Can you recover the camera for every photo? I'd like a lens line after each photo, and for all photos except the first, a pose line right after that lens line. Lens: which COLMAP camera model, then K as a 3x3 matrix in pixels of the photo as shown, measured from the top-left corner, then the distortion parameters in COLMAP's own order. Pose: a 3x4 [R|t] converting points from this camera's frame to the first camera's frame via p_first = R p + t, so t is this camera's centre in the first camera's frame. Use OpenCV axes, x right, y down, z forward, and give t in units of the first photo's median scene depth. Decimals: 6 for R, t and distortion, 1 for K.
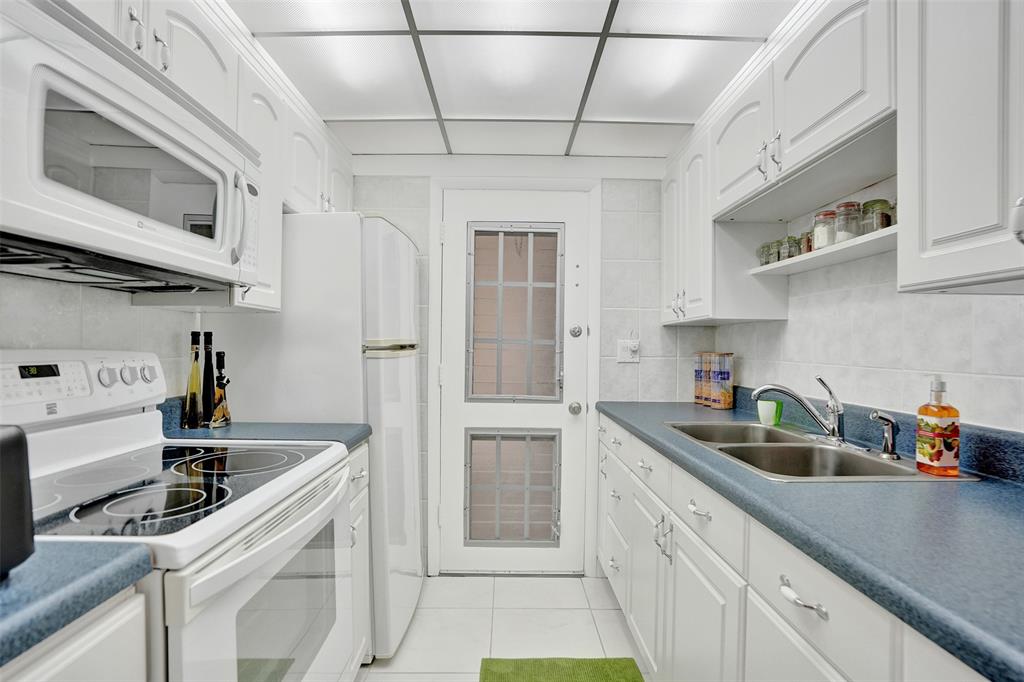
lens RADIAL K [[480.2, 0, 512.0], [0, 480.2, 341.0], [0, 0, 1]] dist [-0.062103, 0.026512]
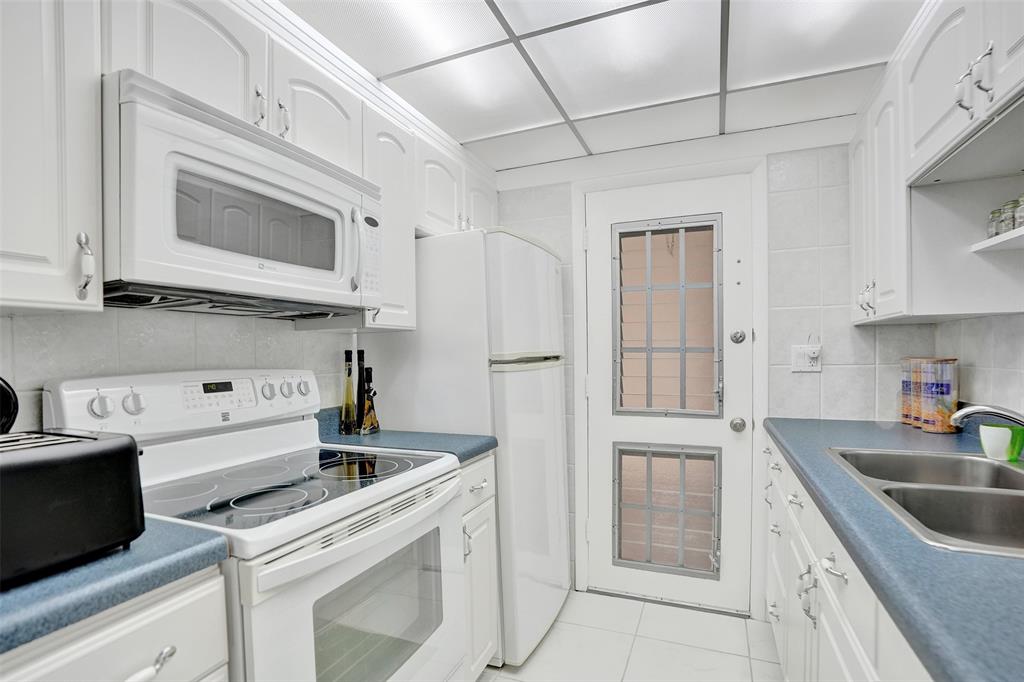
lens RADIAL K [[486.9, 0, 514.2], [0, 486.9, 358.8], [0, 0, 1]] dist [-0.064052, 0.027230]
pose [[0.921937, -0.017345, -0.386951, 0.130524], [0.026408, 0.999487, 0.018117, -0.008382], [0.386438, -0.026921, 0.921922, 0.054717]]
